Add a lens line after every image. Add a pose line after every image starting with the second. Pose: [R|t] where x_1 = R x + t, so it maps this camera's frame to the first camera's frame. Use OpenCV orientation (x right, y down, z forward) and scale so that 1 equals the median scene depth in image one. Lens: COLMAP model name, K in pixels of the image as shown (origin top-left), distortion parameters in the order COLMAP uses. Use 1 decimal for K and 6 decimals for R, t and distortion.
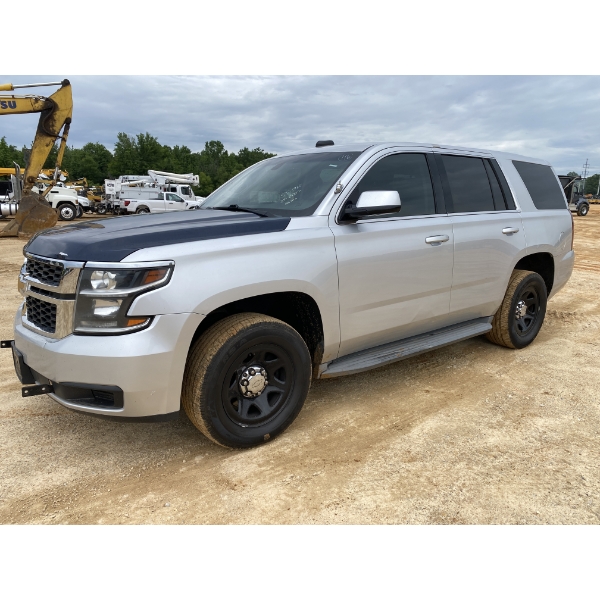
lens RADIAL K [[540.2, 0, 284.5], [0, 540.2, 295.9], [0, 0, 1]] dist [0.006420, 0.006451]
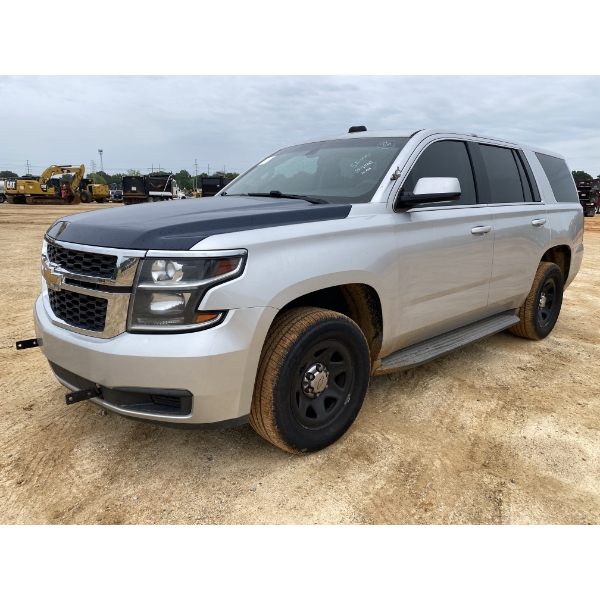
lens RADIAL K [[540.2, 0, 284.5], [0, 540.2, 295.9], [0, 0, 1]] dist [0.006420, 0.006451]
pose [[0.993646, -0.007836, 0.112279, -0.212858], [0.007105, 0.999951, 0.006916, 0.006107], [-0.112328, -0.006075, 0.993653, 0.083887]]
